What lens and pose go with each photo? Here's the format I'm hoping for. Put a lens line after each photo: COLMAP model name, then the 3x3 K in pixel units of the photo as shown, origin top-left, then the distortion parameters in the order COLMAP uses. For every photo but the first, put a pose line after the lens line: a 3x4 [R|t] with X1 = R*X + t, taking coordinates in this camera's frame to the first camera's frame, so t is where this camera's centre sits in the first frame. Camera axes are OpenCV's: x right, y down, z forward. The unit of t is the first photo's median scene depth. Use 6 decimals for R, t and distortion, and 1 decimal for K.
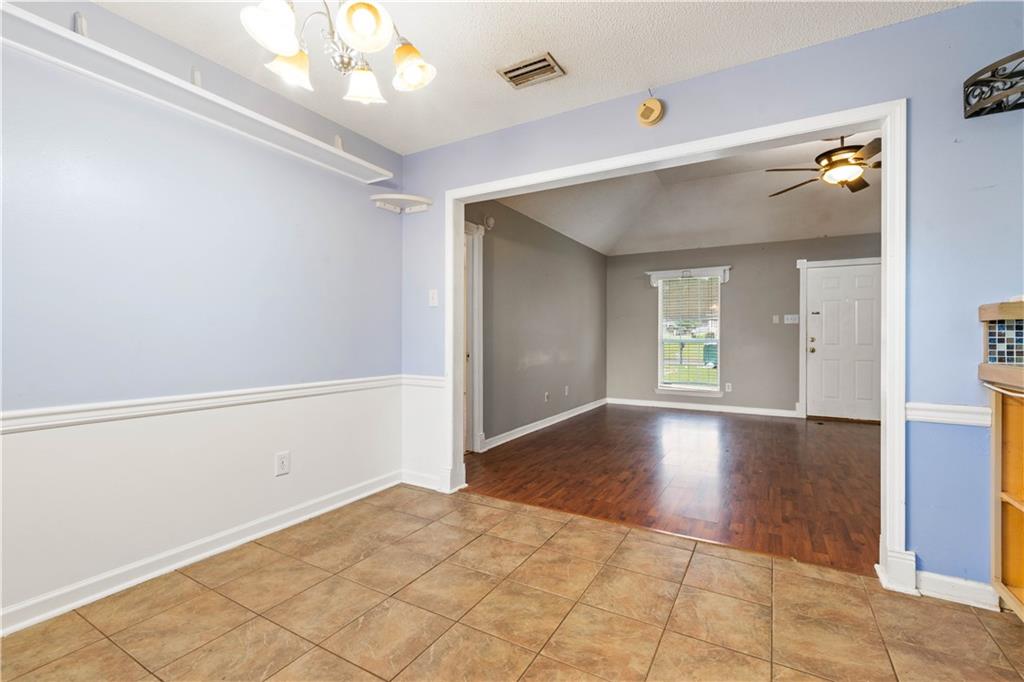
lens RADIAL K [[443.5, 0, 517.7], [0, 443.5, 336.9], [0, 0, 1]] dist [-0.000954, -0.000270]
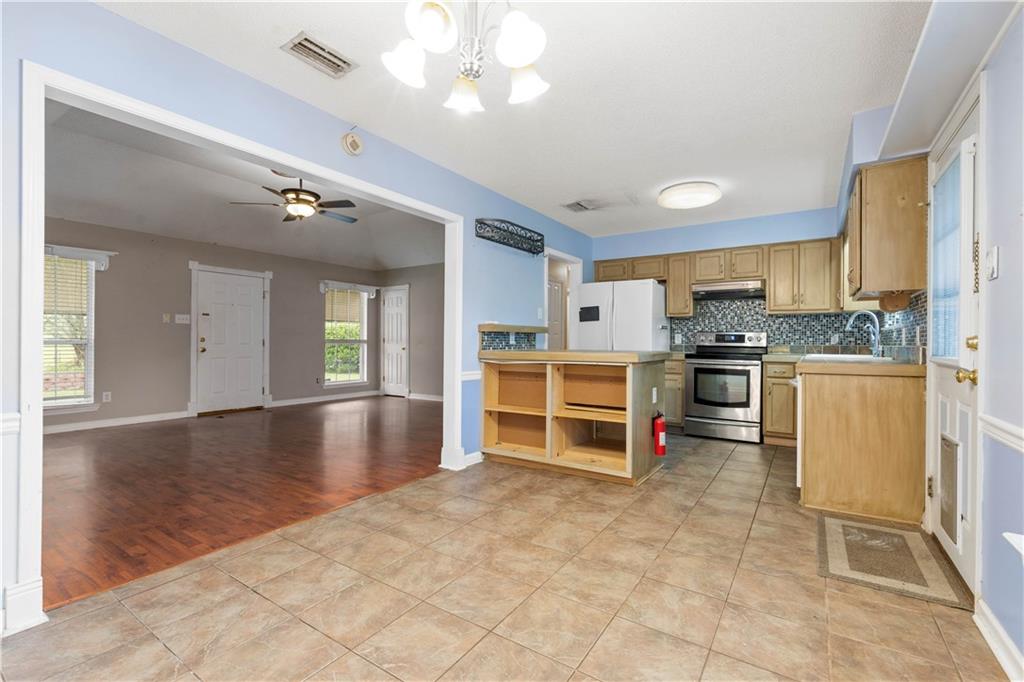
lens RADIAL K [[443.5, 0, 517.7], [0, 443.5, 336.9], [0, 0, 1]] dist [-0.000954, -0.000270]
pose [[0.070990, 0.007360, 0.997450, -0.779966], [-0.007349, 0.999949, -0.006855, 0.003172], [-0.997450, -0.006844, 0.071040, 0.452493]]
